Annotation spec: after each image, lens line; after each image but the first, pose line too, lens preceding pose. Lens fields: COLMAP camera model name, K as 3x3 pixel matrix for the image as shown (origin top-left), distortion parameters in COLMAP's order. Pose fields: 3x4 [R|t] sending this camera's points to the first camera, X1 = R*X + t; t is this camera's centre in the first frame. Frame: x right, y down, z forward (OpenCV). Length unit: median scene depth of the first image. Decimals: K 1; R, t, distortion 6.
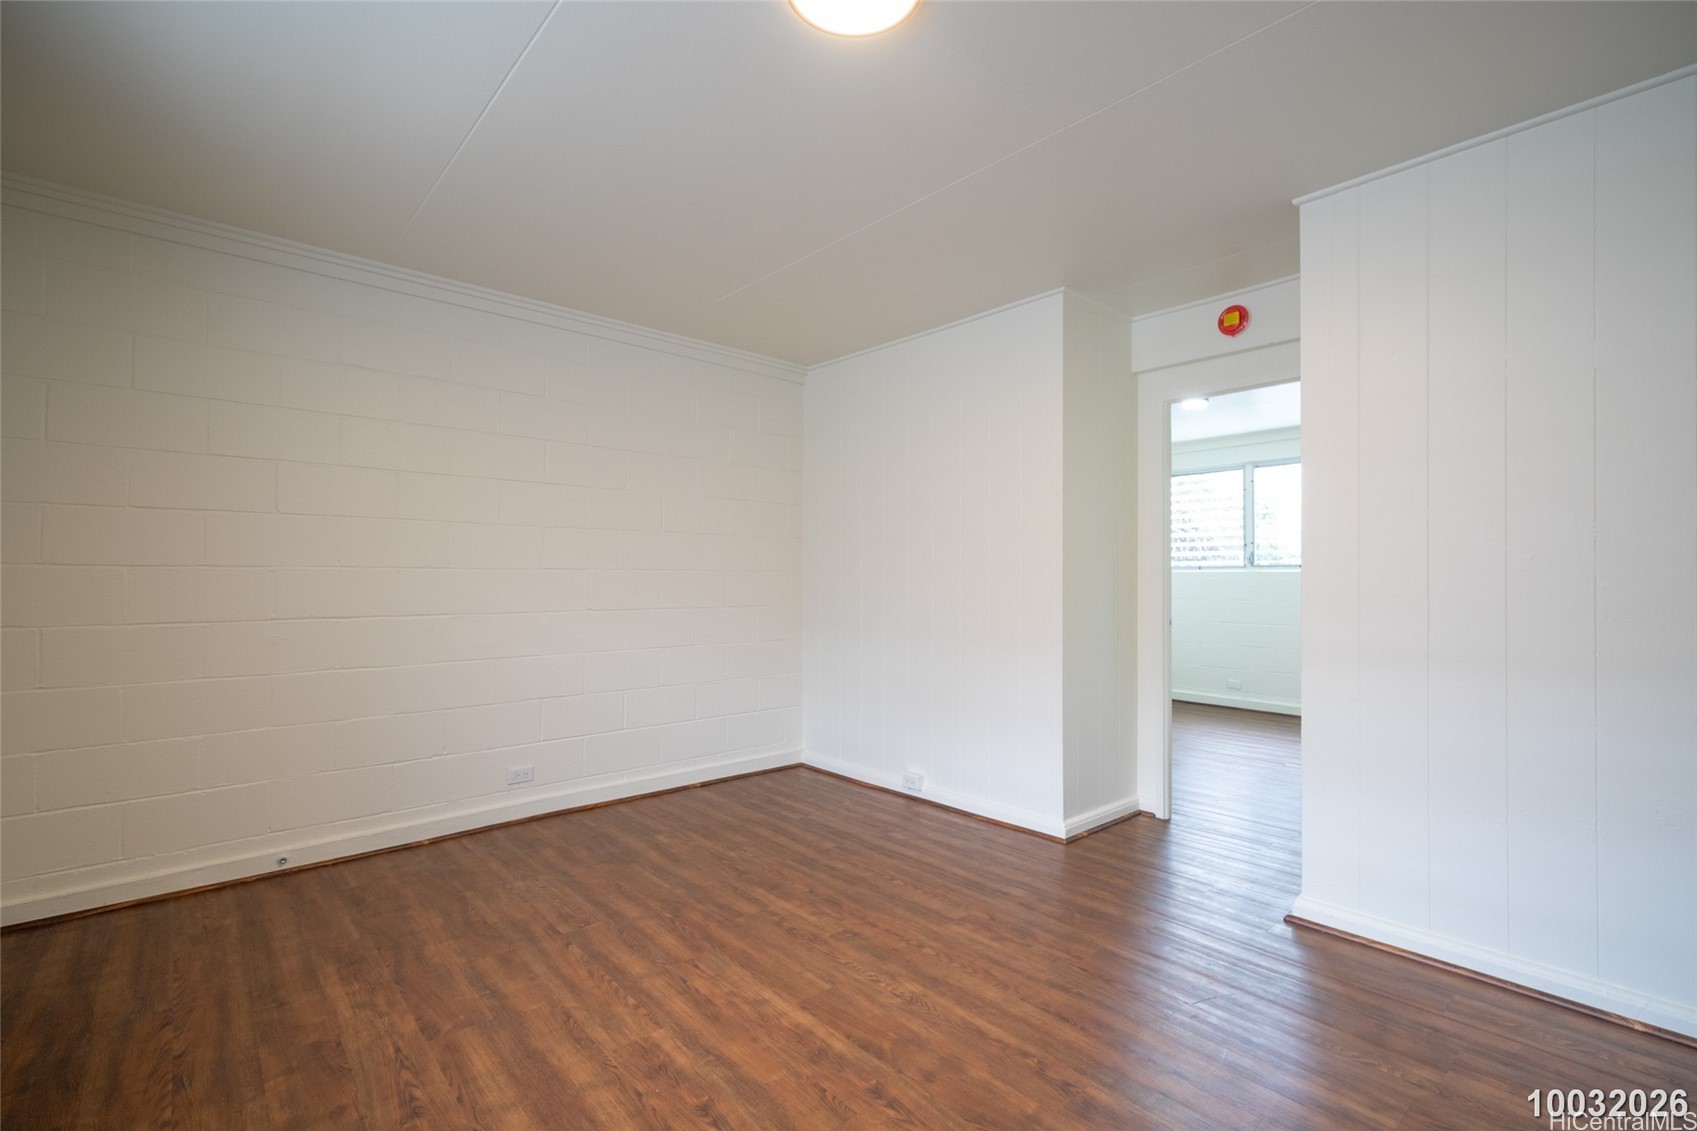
lens RADIAL K [[817.6, 0, 864.5], [0, 817.6, 570.3], [0, 0, 1]] dist [0.002887, 0.000685]
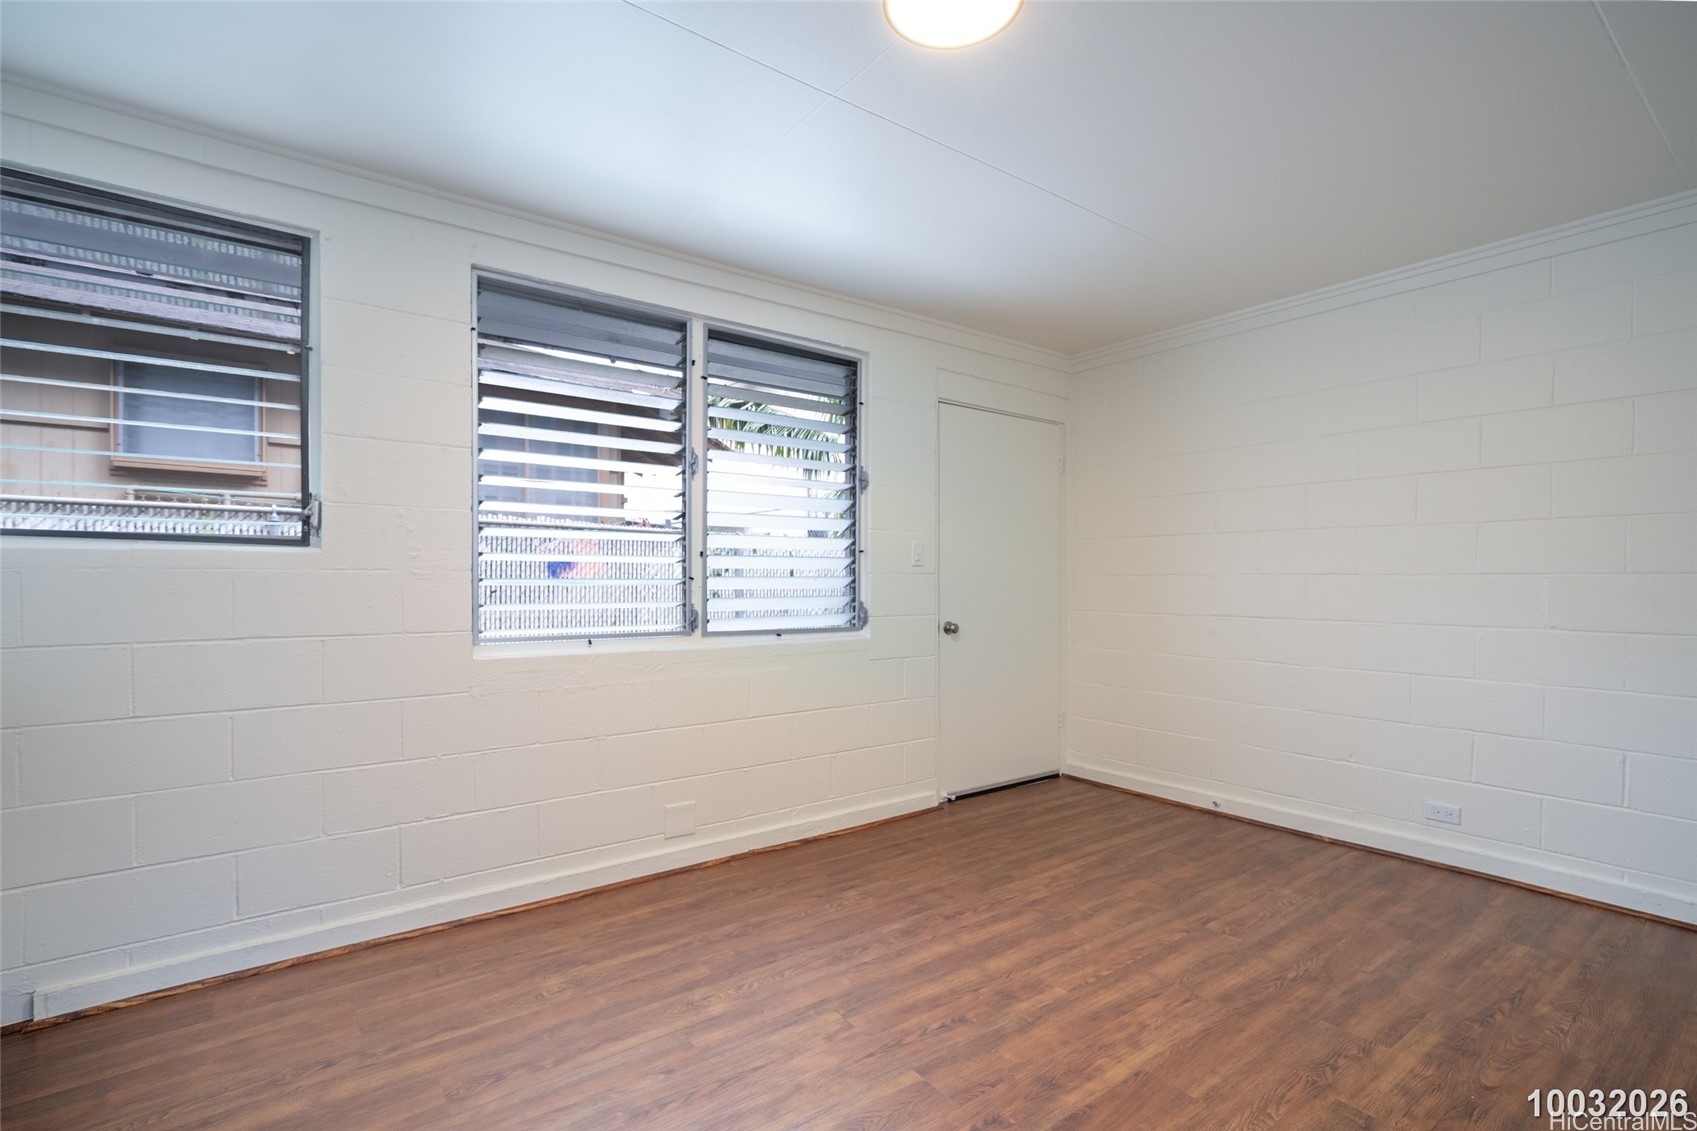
lens RADIAL K [[750.3, 0, 807.2], [0, 750.3, 591.3], [0, 0, 1]] dist [-0.000993, -0.000229]
pose [[-0.145506, 0.011208, -0.989294, 0.588080], [0.006663, 0.999924, 0.010349, 0.008075], [0.989335, -0.005086, -0.145570, 0.598286]]
